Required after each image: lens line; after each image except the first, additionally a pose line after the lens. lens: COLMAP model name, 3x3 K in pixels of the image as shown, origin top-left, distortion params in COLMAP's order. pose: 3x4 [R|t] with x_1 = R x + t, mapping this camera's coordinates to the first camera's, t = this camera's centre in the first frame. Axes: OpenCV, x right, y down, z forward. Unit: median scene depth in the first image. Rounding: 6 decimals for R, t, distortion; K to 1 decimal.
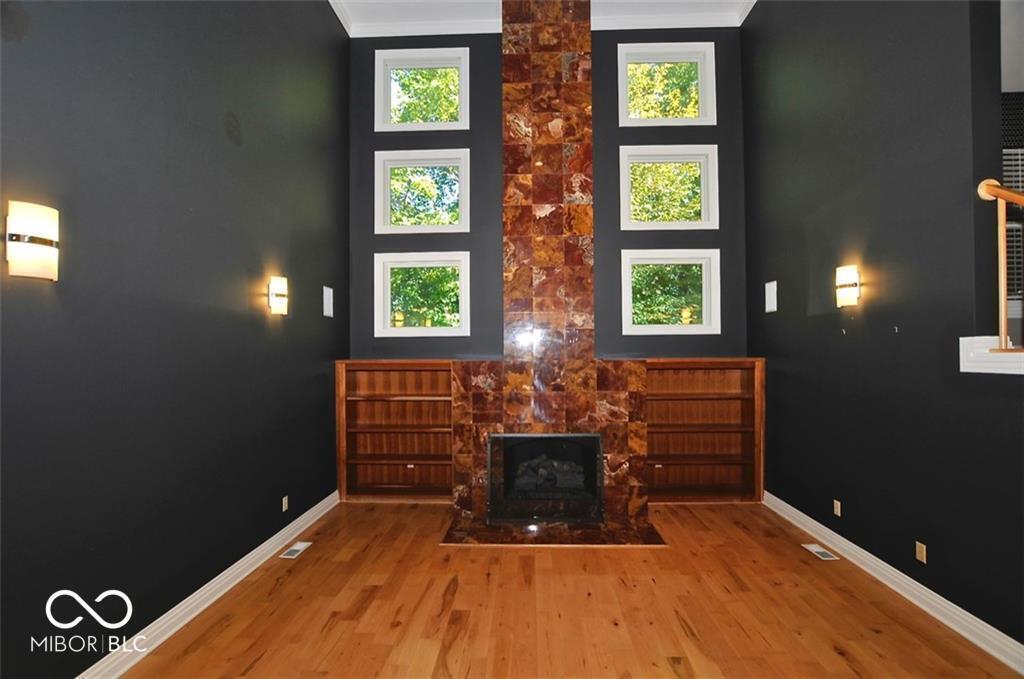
lens RADIAL K [[445.3, 0, 518.7], [0, 445.3, 352.4], [0, 0, 1]] dist [-0.025835, -0.000727]
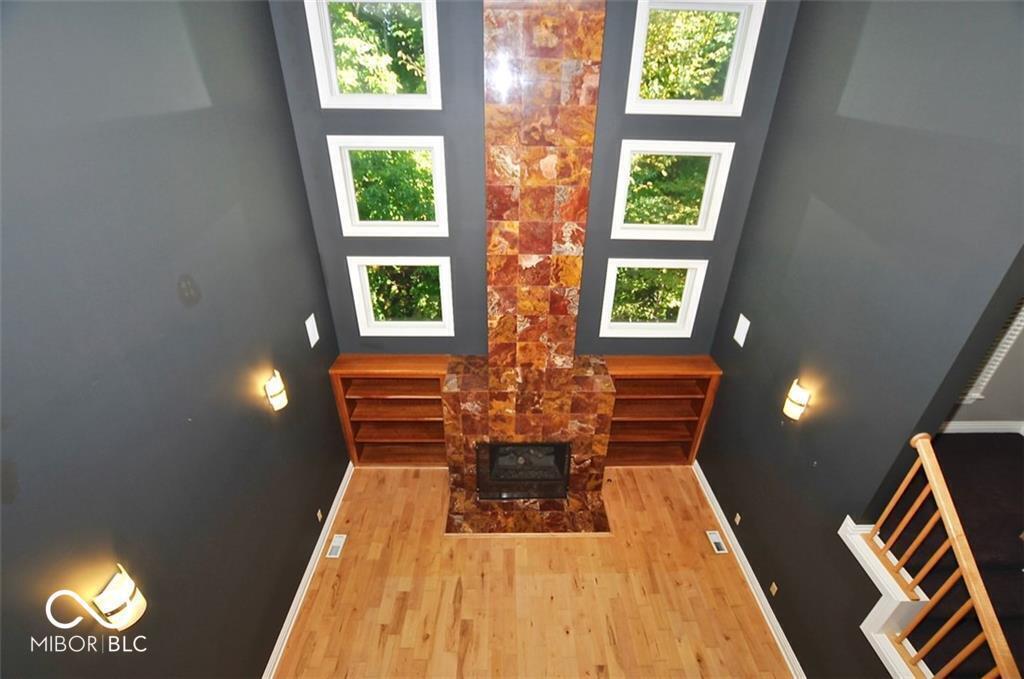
lens RADIAL K [[445.3, 0, 518.2], [0, 445.3, 344.0], [0, 0, 1]] dist [-0.025835, -0.000727]
pose [[0.998210, -0.004775, 0.059609, -0.026304], [-0.025717, 0.865637, 0.500012, -0.638341], [-0.053987, -0.500650, 0.863965, 0.101011]]
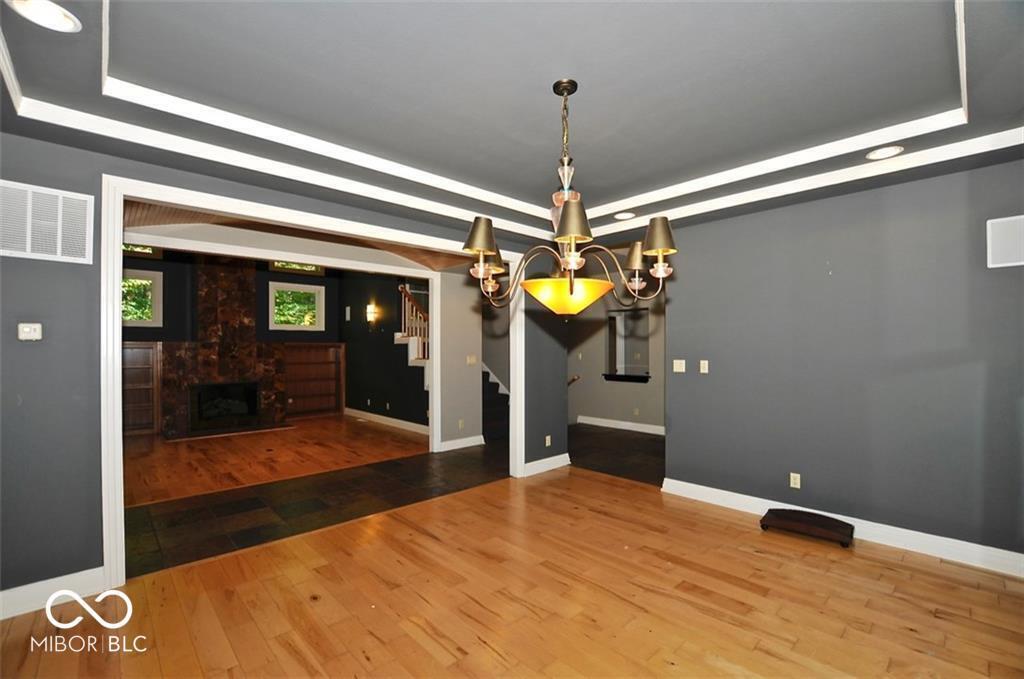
lens RADIAL K [[445.3, 0, 515.5], [0, 445.3, 345.3], [0, 0, 1]] dist [-0.025835, -0.000727]
pose [[0.703579, 0.008319, 0.710568, -0.382851], [0.001488, 0.999912, -0.013180, 0.056512], [-0.710615, 0.010331, 0.703505, -1.098201]]
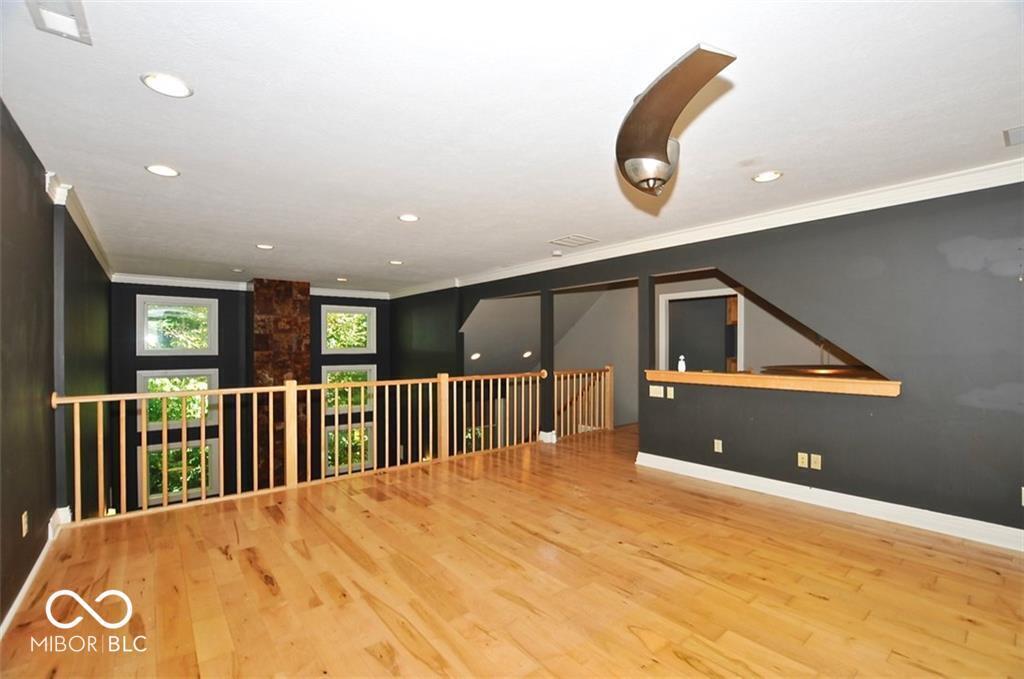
lens RADIAL K [[445.3, 0, 518.3], [0, 445.3, 343.1], [0, 0, 1]] dist [-0.025835, -0.000727]
pose [[0.750317, 0.007832, 0.661031, -0.395540], [-0.003973, 0.999965, -0.007338, -0.638030], [-0.661066, 0.002879, 0.750322, -0.933686]]
